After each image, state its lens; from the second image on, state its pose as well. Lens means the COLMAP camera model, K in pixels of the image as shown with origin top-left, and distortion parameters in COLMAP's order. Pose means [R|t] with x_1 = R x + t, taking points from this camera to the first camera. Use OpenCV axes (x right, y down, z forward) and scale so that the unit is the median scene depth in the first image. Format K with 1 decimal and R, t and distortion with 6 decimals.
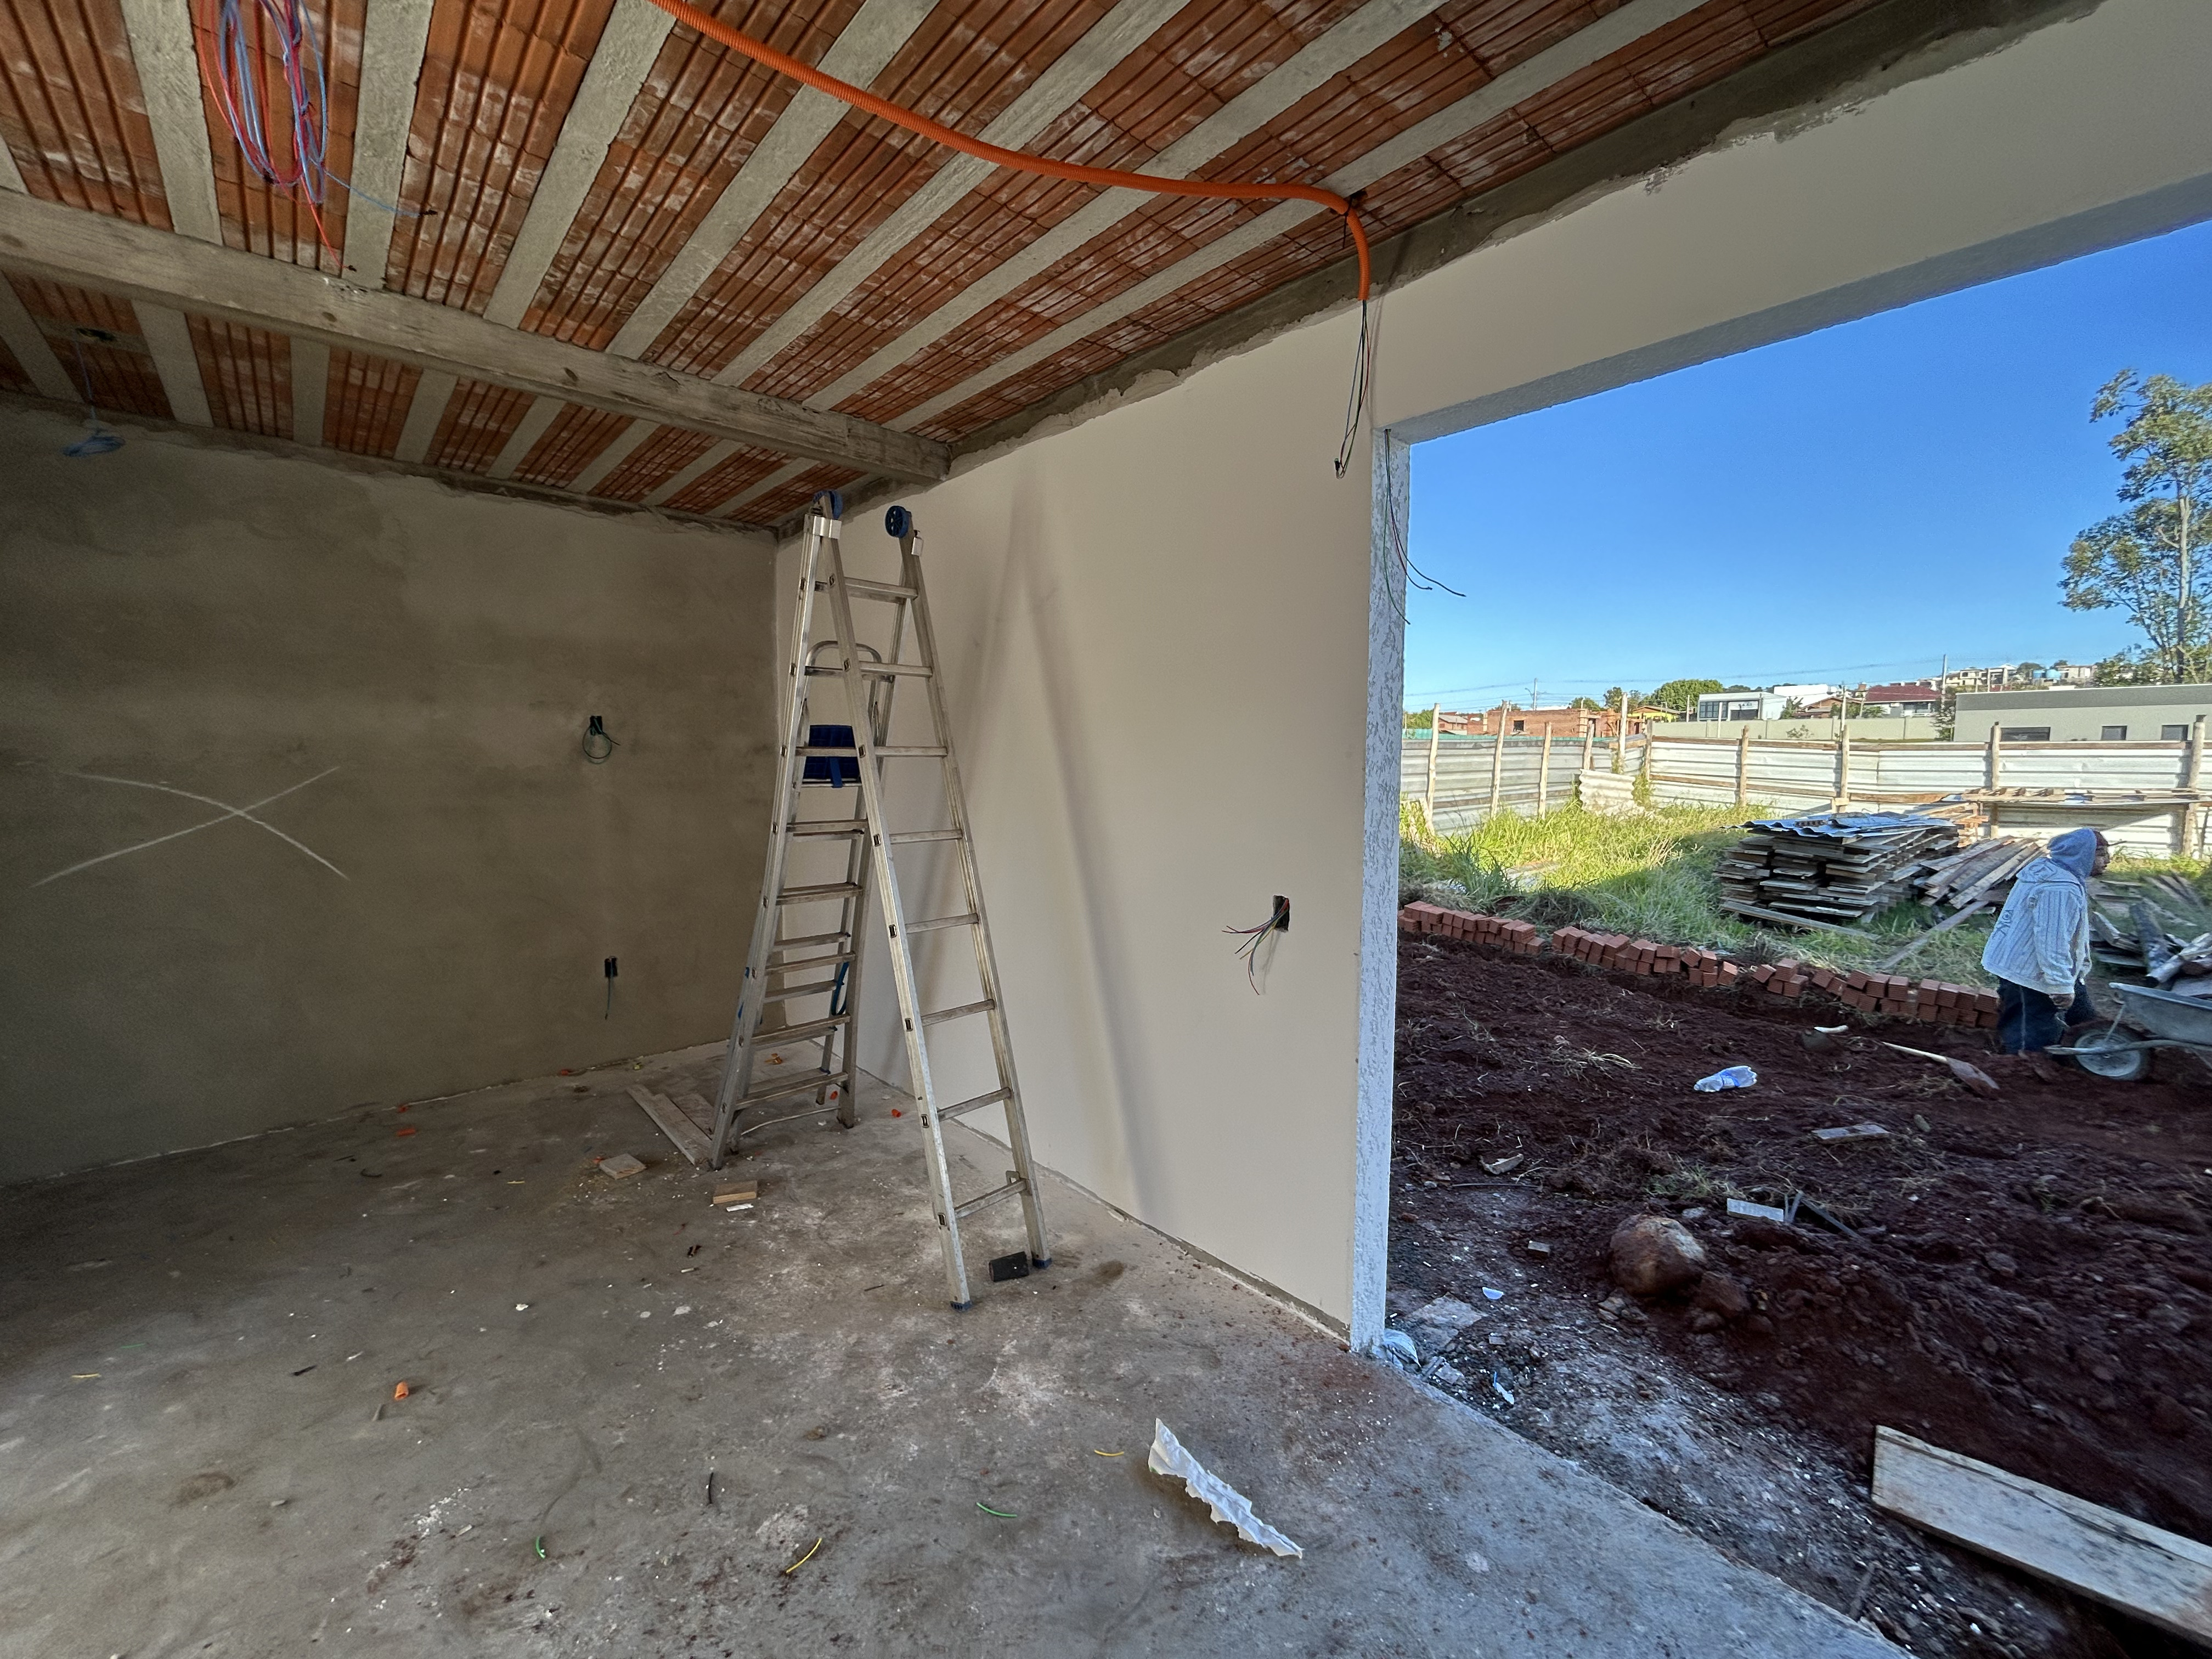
lens RADIAL K [[895.3, 0, 1108.7], [0, 895.3, 824.2], [0, 0, 1]] dist [-0.001679, 0.000321]
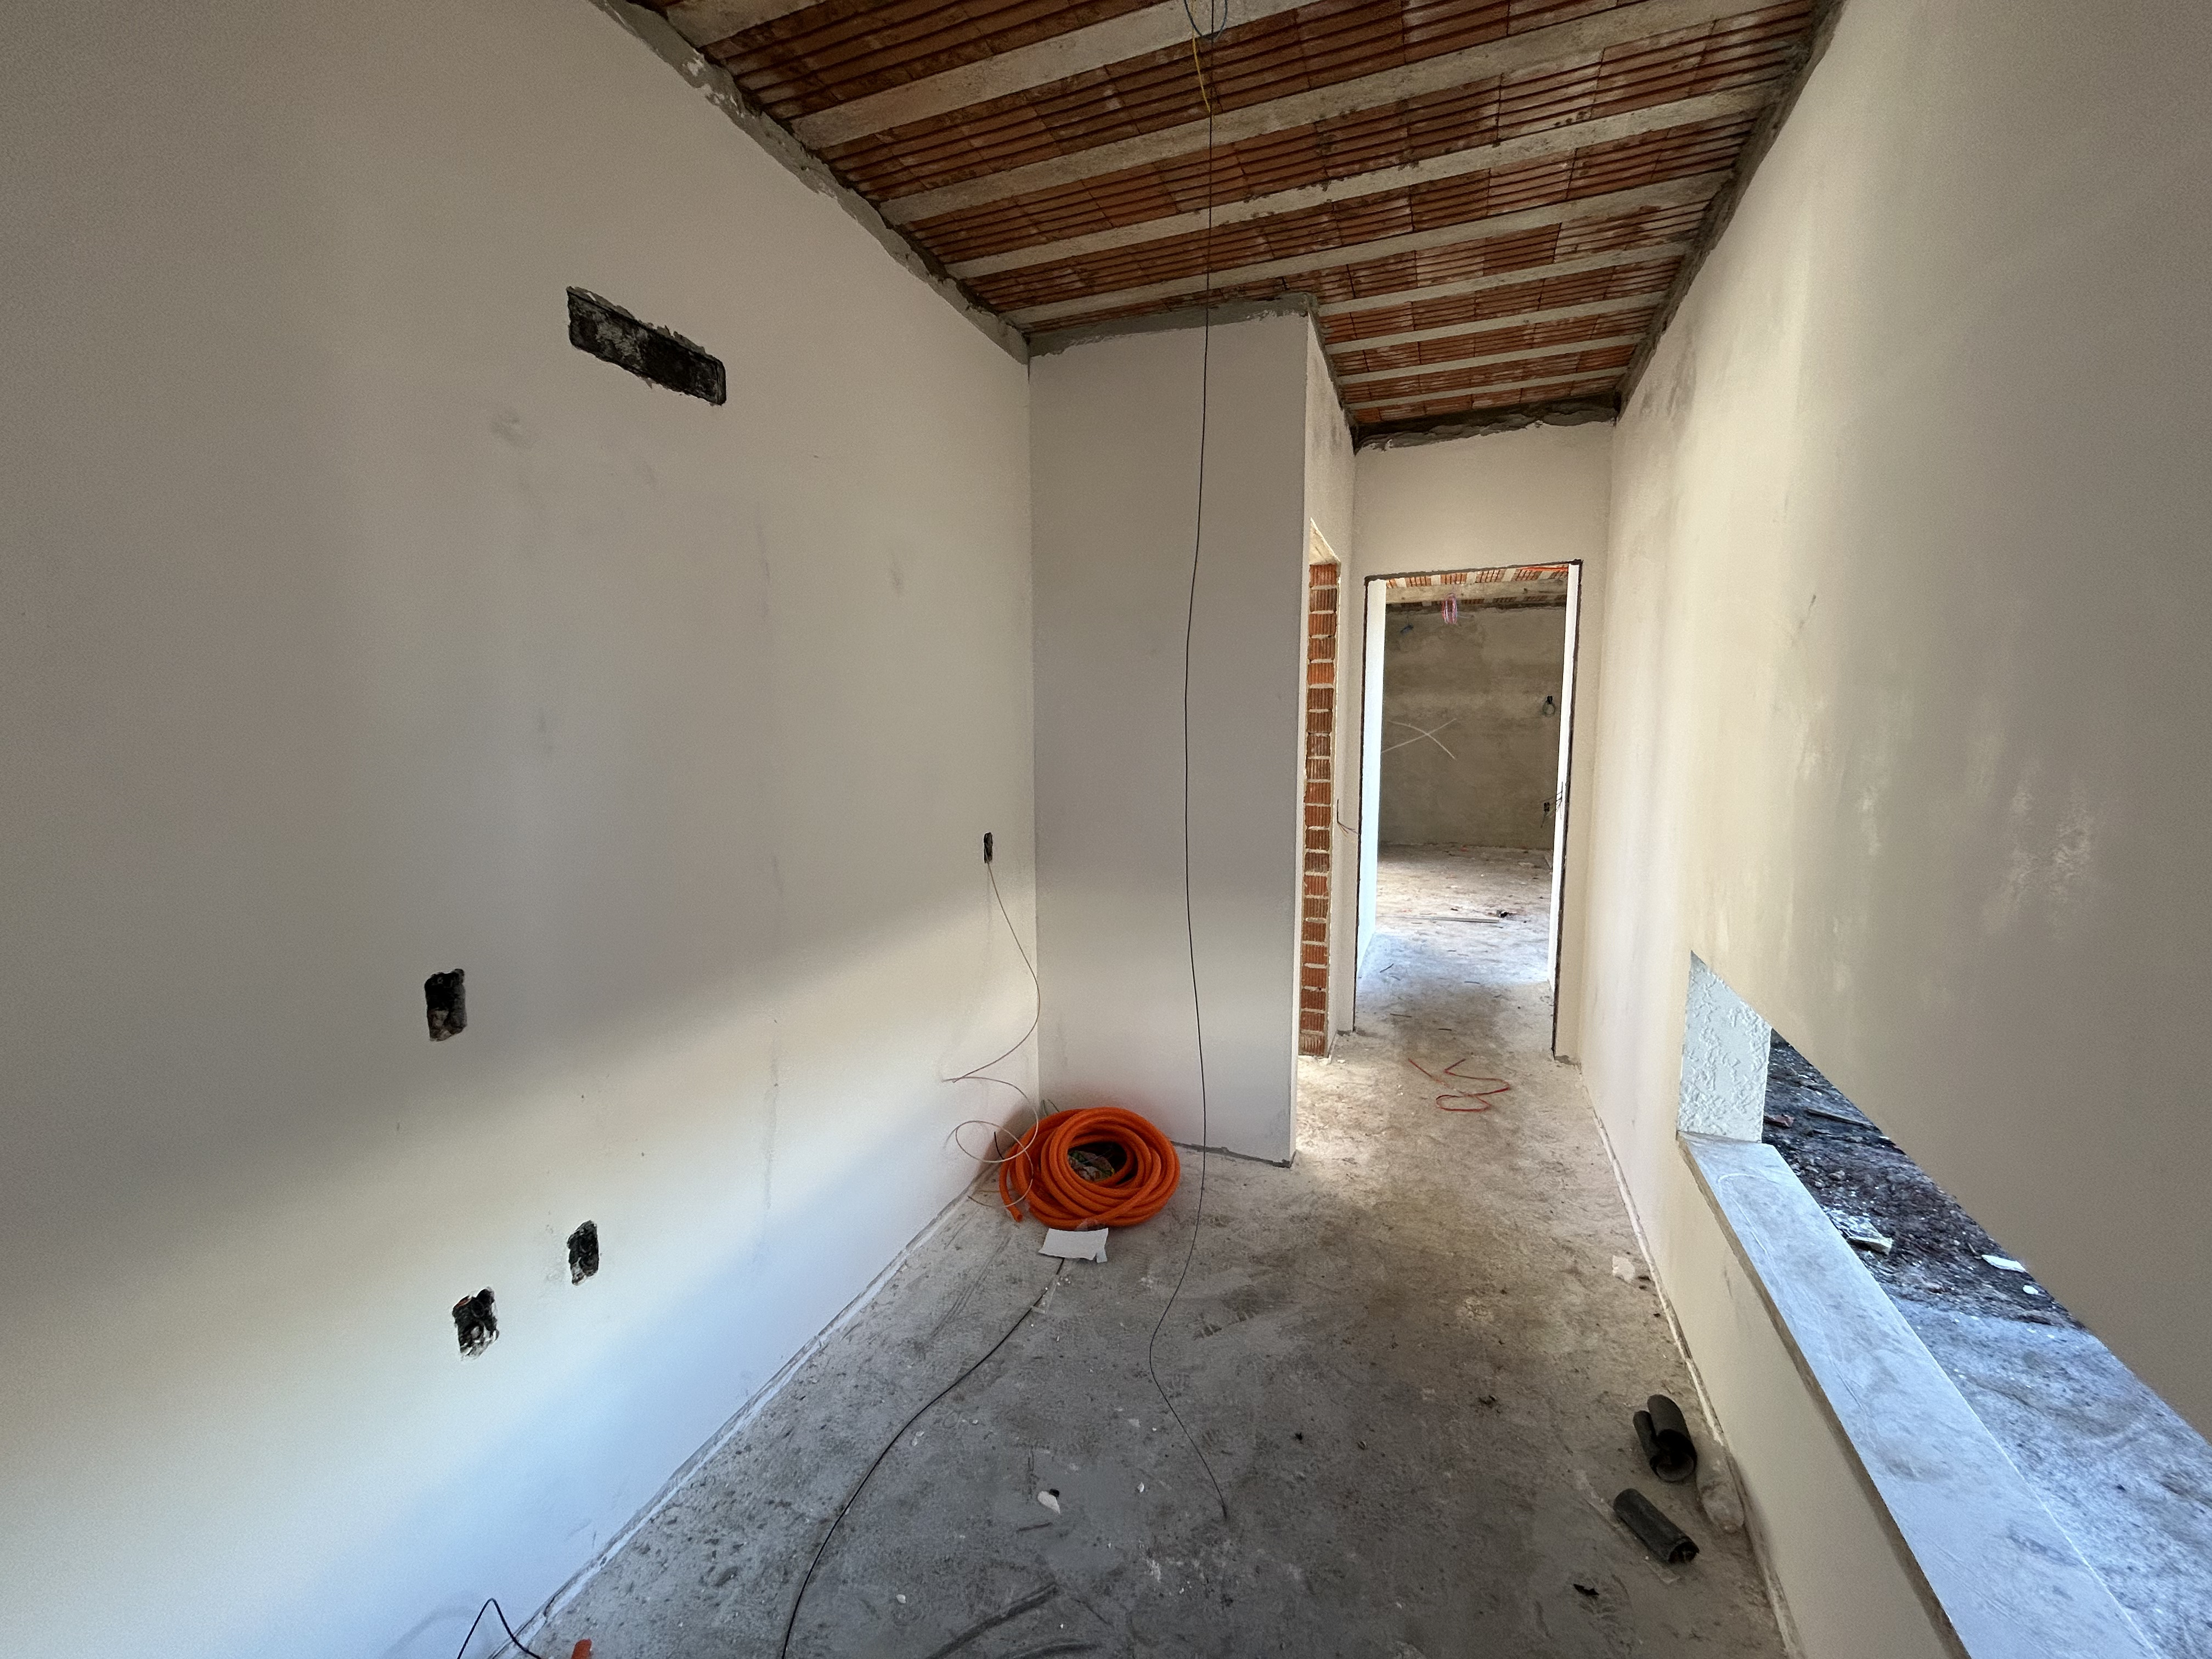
lens RADIAL K [[895.3, 0, 1103.5], [0, 895.3, 827.7], [0, 0, 1]] dist [-0.001679, 0.000321]
pose [[0.450334, 0.096449, -0.887635, 1.110119], [-0.056307, 0.995237, 0.079574, 0.110613], [0.891083, 0.014146, 0.453620, -1.193873]]
